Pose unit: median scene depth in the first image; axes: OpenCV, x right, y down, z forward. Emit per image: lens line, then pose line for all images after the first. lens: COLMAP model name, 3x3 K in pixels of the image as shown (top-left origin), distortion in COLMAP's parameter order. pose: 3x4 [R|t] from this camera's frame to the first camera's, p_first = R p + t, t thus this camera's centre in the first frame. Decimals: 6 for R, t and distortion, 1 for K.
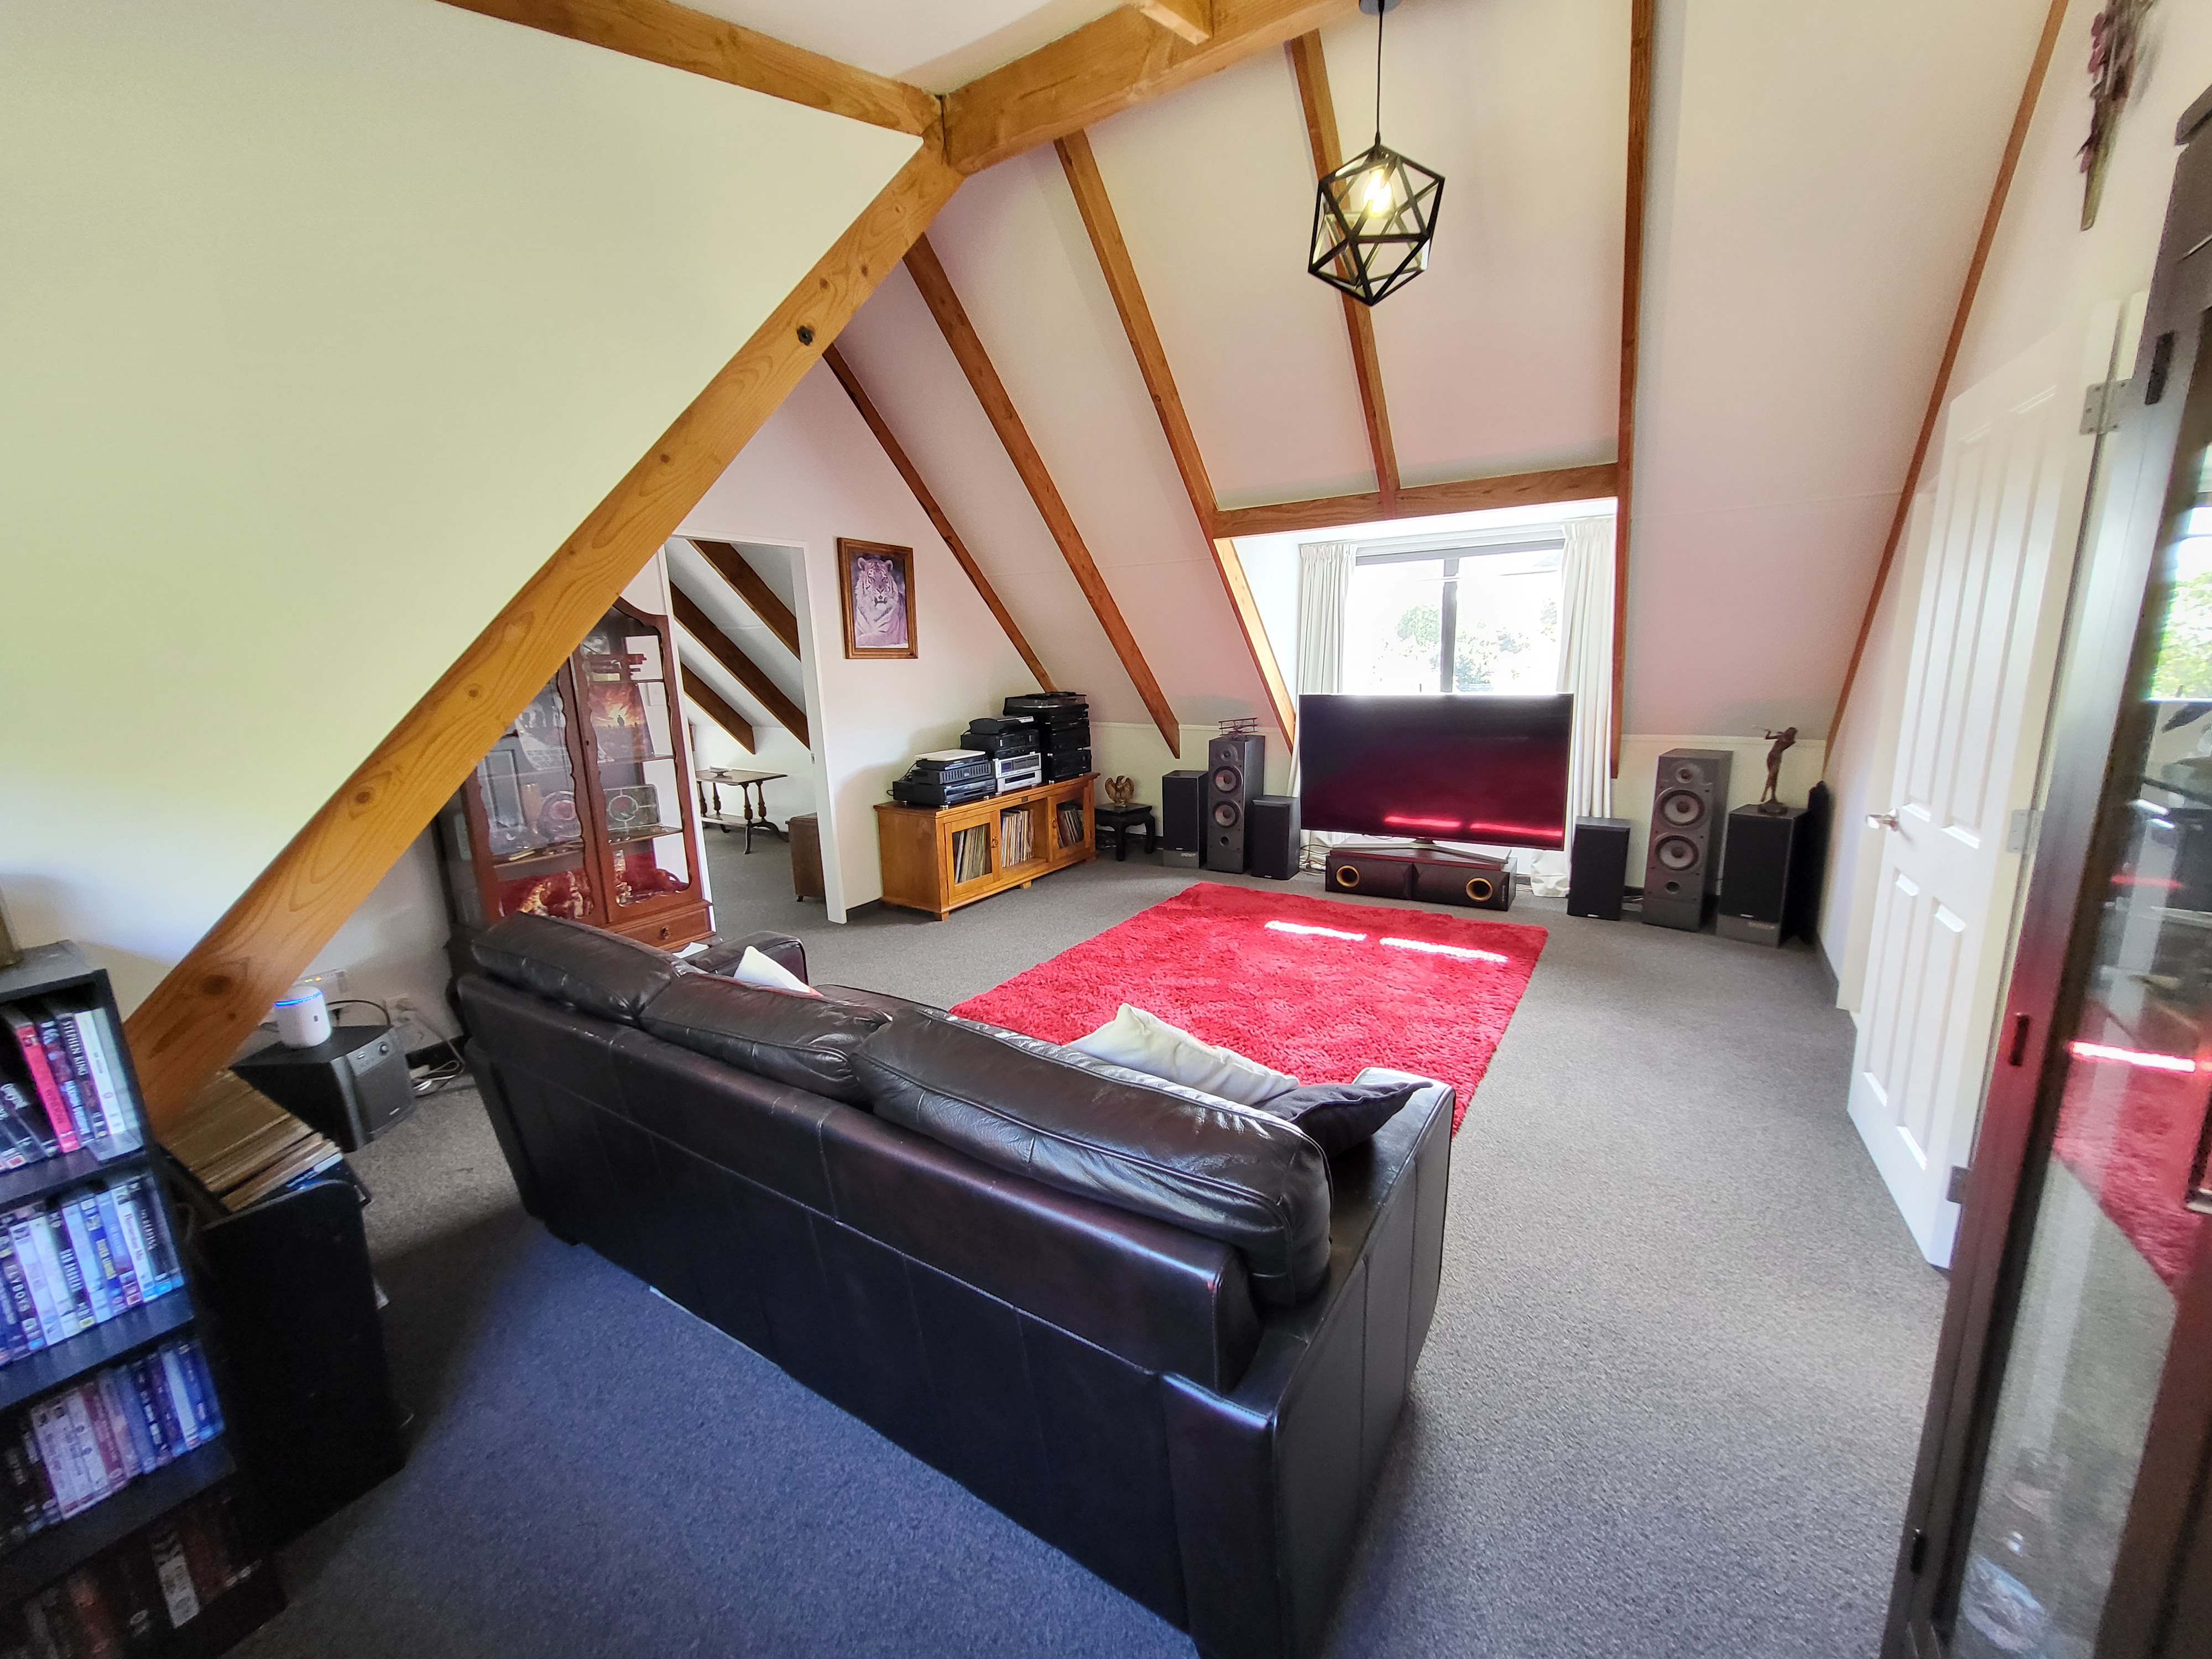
lens RADIAL K [[879.4, 0, 1109.5], [0, 879.4, 832.1], [0, 0, 1]] dist [0.003370, -0.000622]
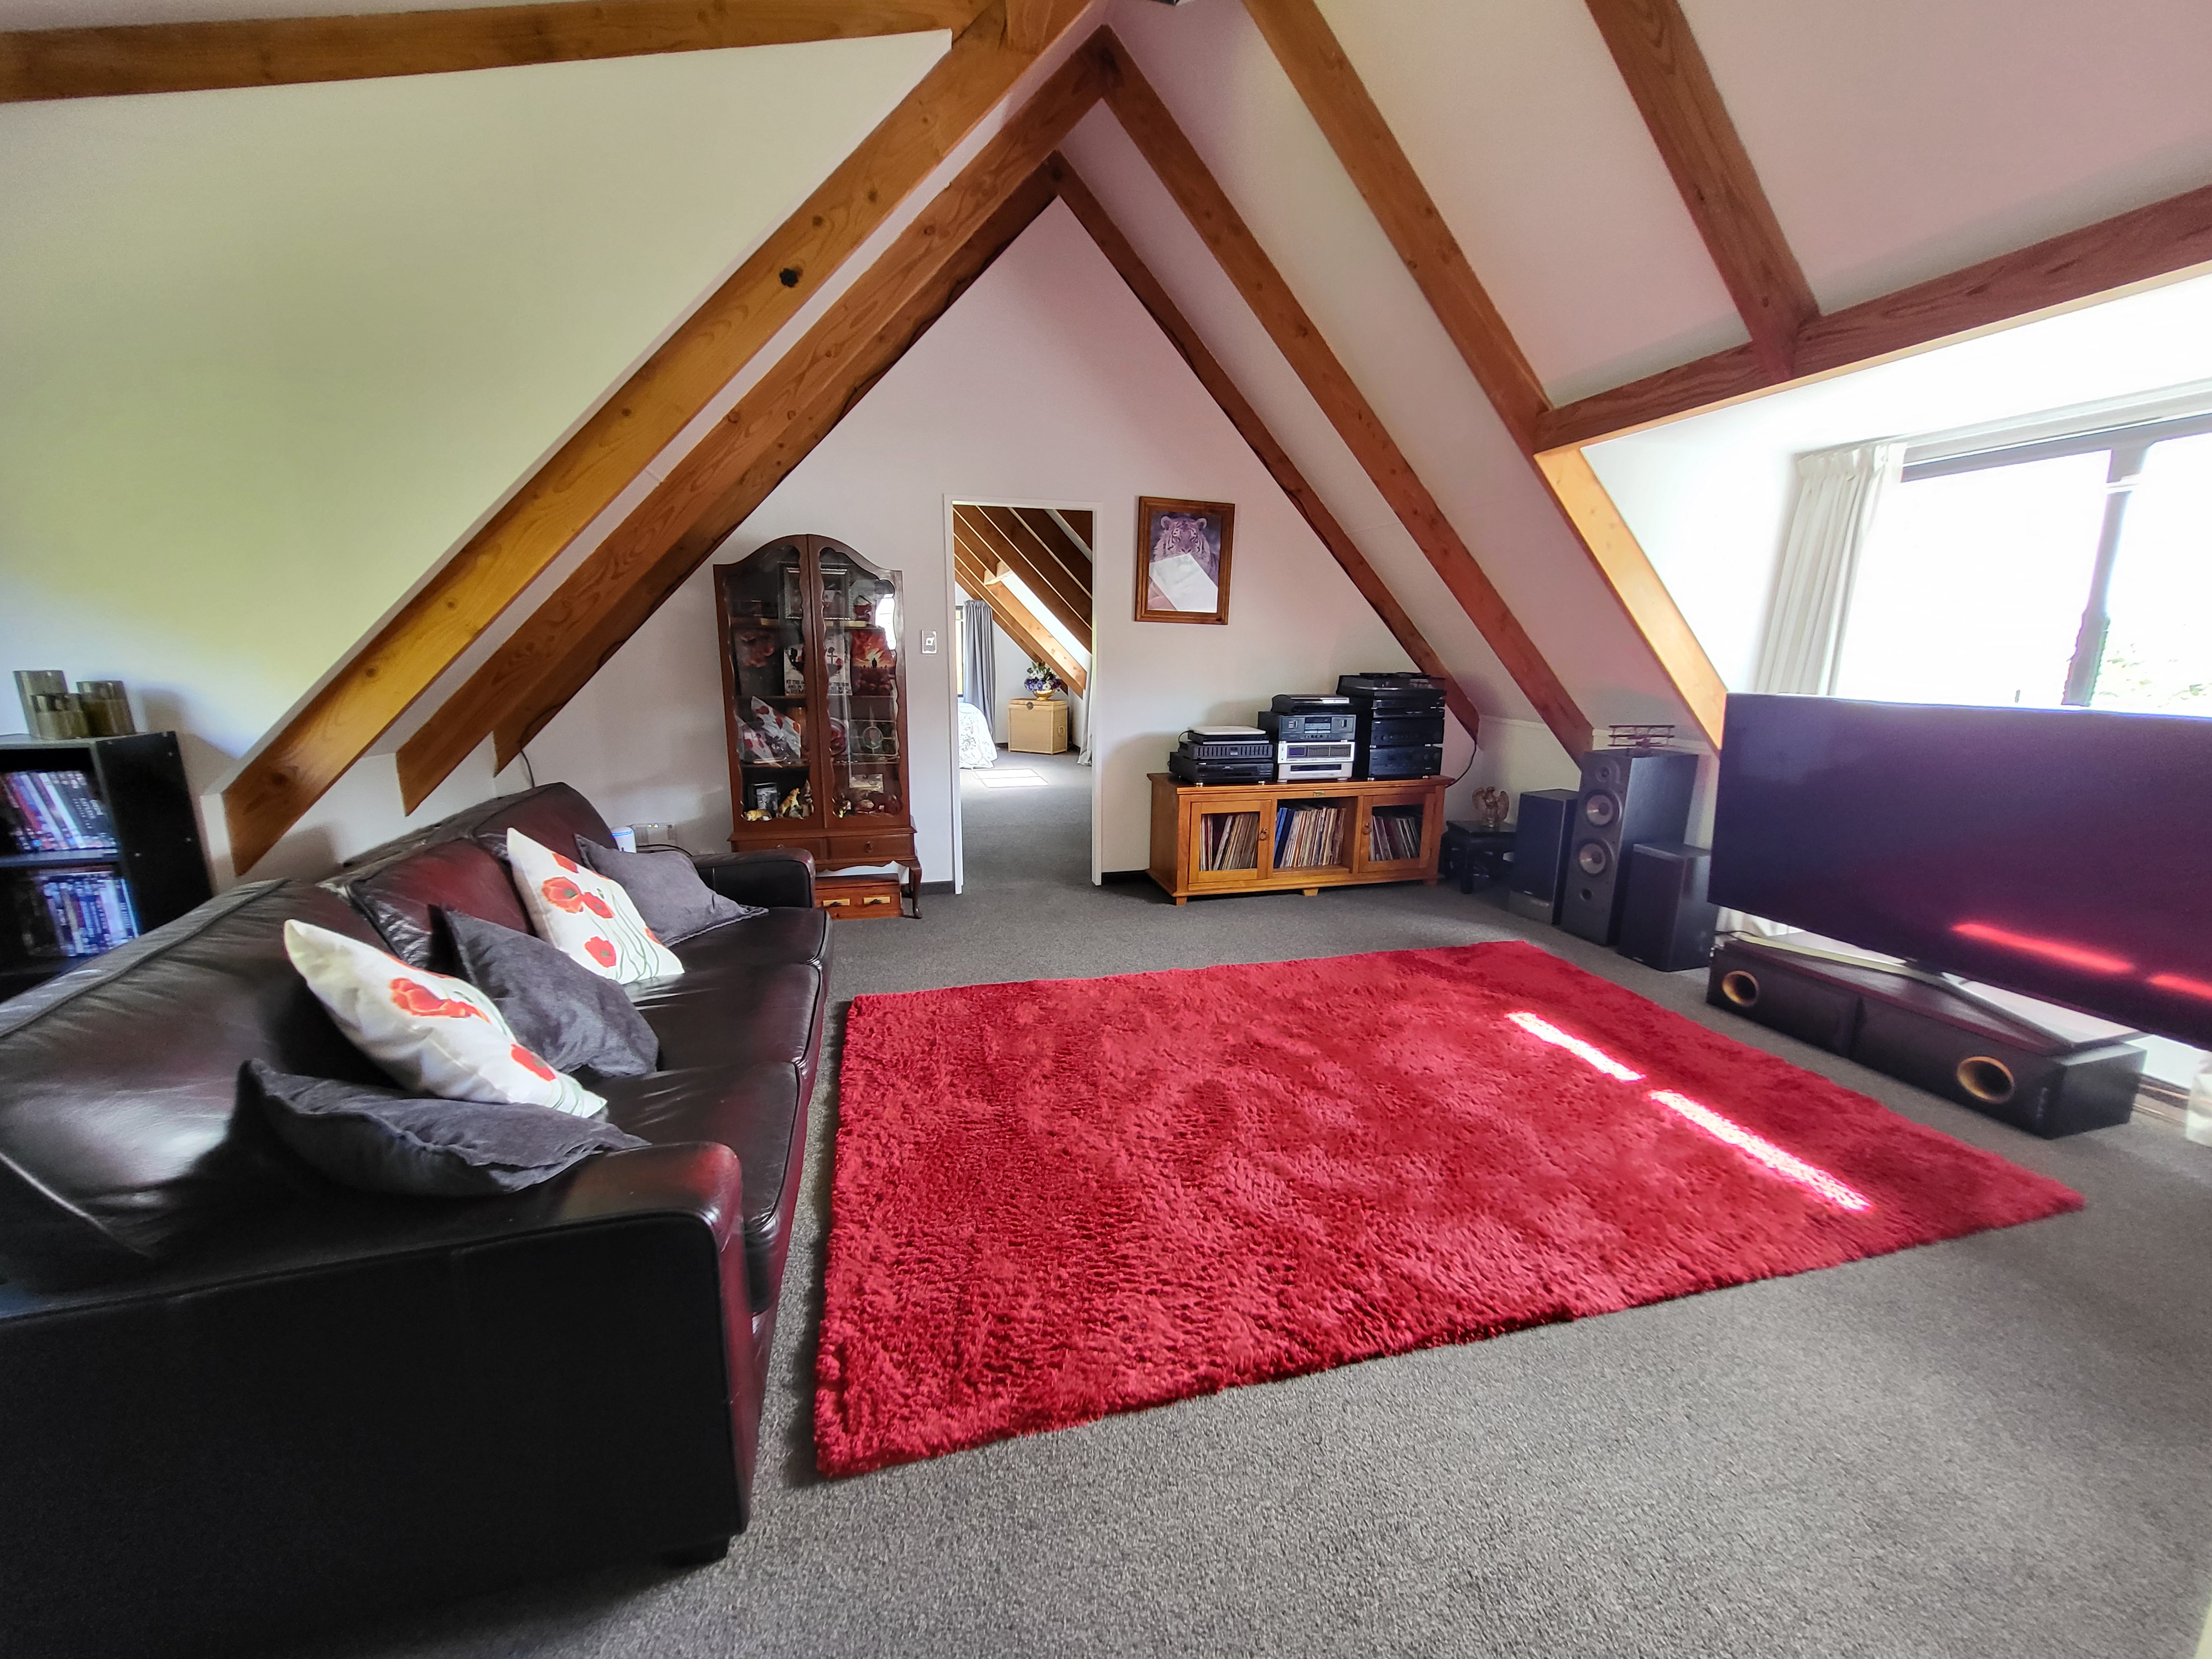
lens RADIAL K [[879.4, 0, 1107.3], [0, 879.4, 832.9], [0, 0, 1]] dist [0.003370, -0.000622]
pose [[0.732061, 0.173664, -0.658731, 0.338340], [-0.167357, 0.983174, 0.073211, -0.028787], [0.660362, 0.056649, 0.748808, 0.238601]]
